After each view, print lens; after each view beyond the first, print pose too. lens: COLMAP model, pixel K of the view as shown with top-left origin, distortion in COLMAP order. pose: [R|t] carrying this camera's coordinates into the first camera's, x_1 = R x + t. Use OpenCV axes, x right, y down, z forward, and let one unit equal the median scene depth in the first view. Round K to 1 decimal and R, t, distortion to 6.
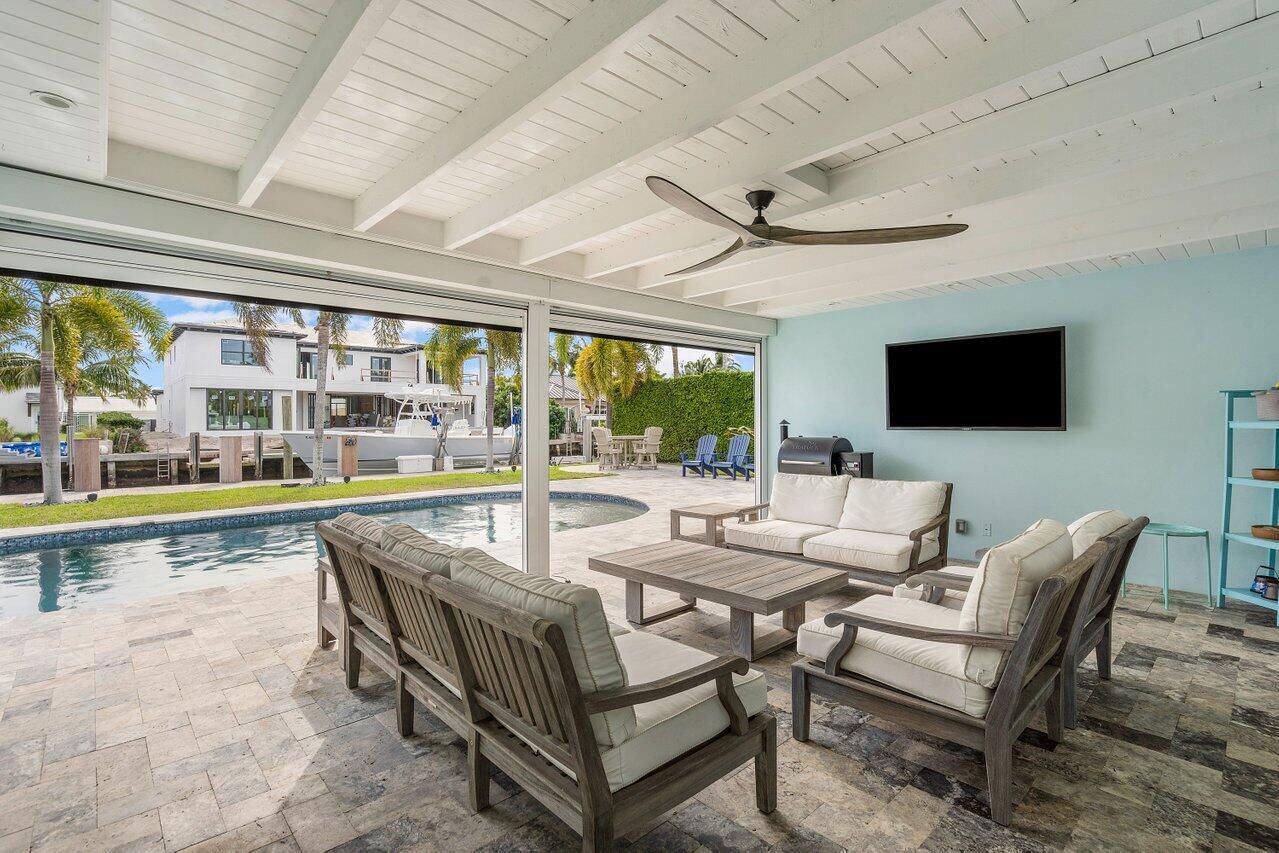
lens RADIAL K [[602.3, 0, 635.9], [0, 602.3, 422.3], [0, 0, 1]] dist [-0.000086, -0.000195]
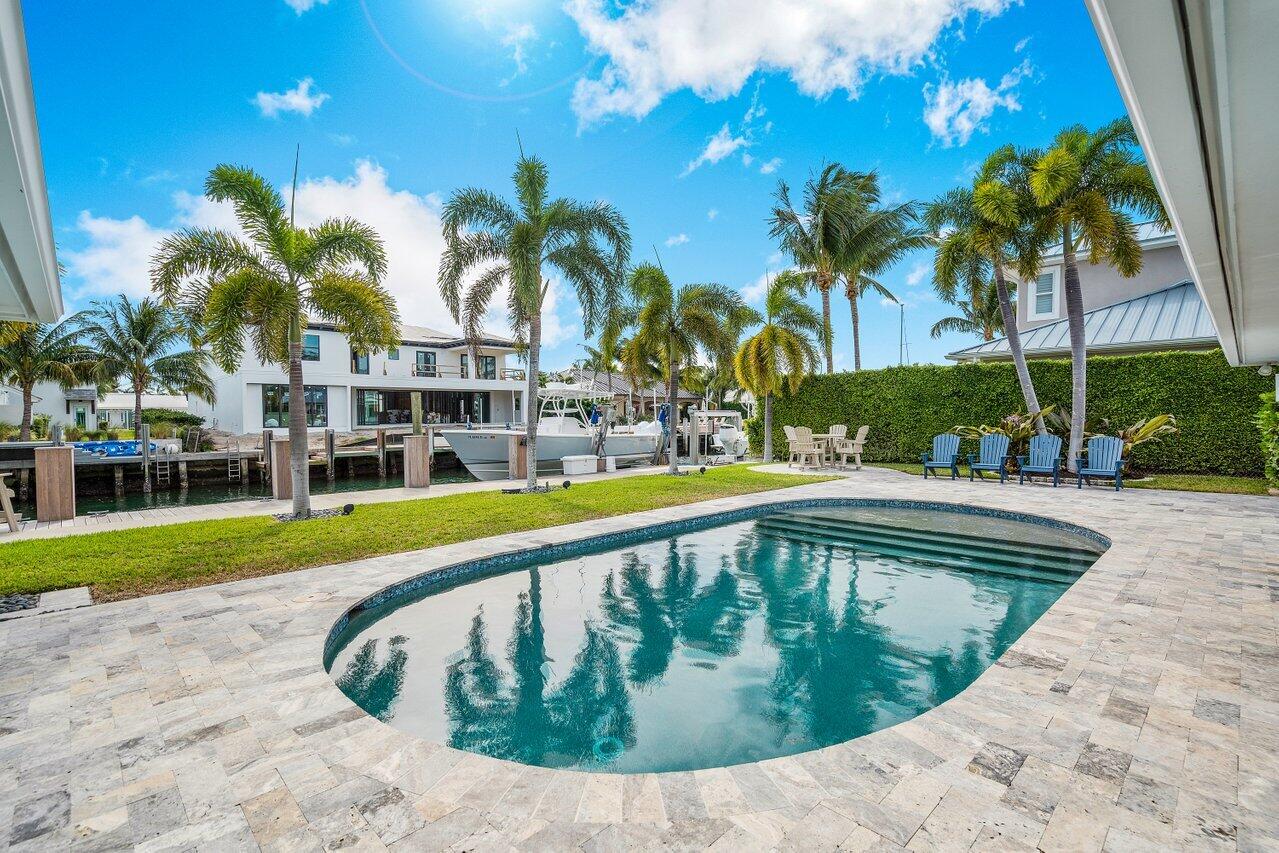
lens RADIAL K [[593.4, 0, 639.0], [0, 593.4, 432.1], [0, 0, 1]] dist [-0.001102, 0.000083]
pose [[0.999505, -0.003058, 0.031324, -0.191299], [0.002262, 0.999675, 0.025409, -0.003081], [-0.031391, -0.025325, 0.999186, 0.045849]]
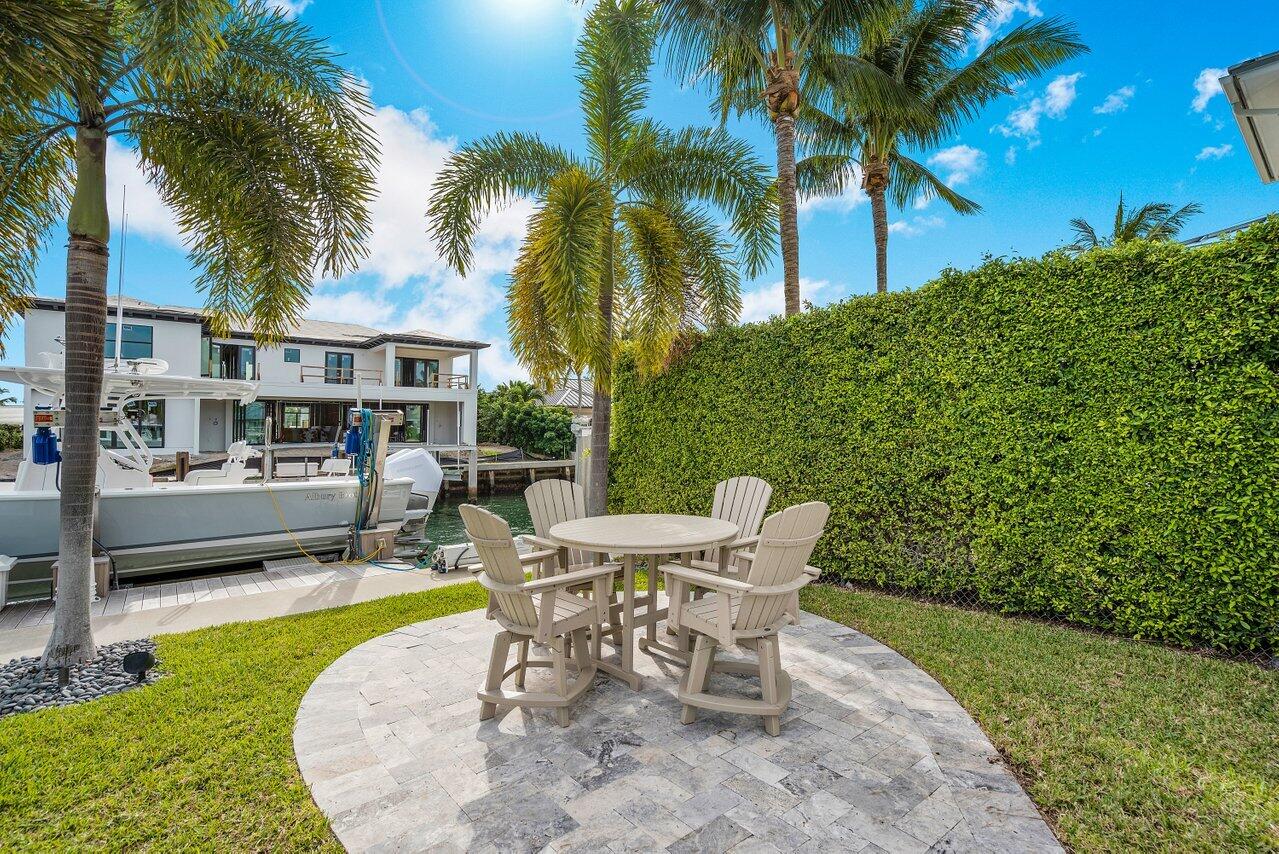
lens RADIAL K [[593.4, 0, 639.0], [0, 593.4, 432.6], [0, 0, 1]] dist [-0.001102, 0.000083]
pose [[0.998742, -0.000167, -0.050152, -0.002549], [0.000047, 0.999997, -0.002398, -0.006507], [0.050153, 0.002393, 0.998739, 0.456012]]
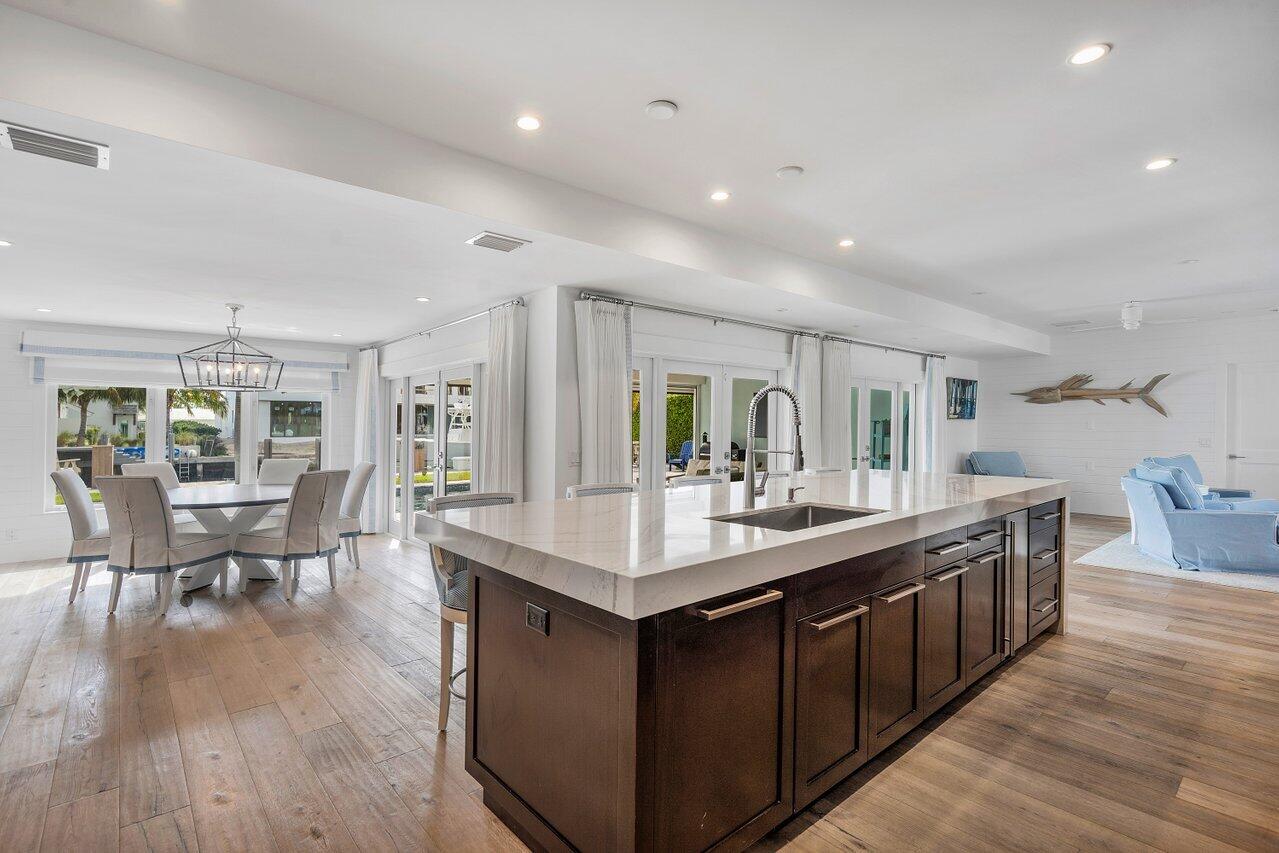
lens RADIAL K [[595.5, 0, 642.0], [0, 595.5, 410.5], [0, 0, 1]] dist [0.001444, -0.000712]
pose [[0.999934, -0.001023, -0.011438, 0.017396], [0.000686, 0.999565, -0.029470, -0.004110], [0.011463, 0.029460, 0.999500, -0.180748]]
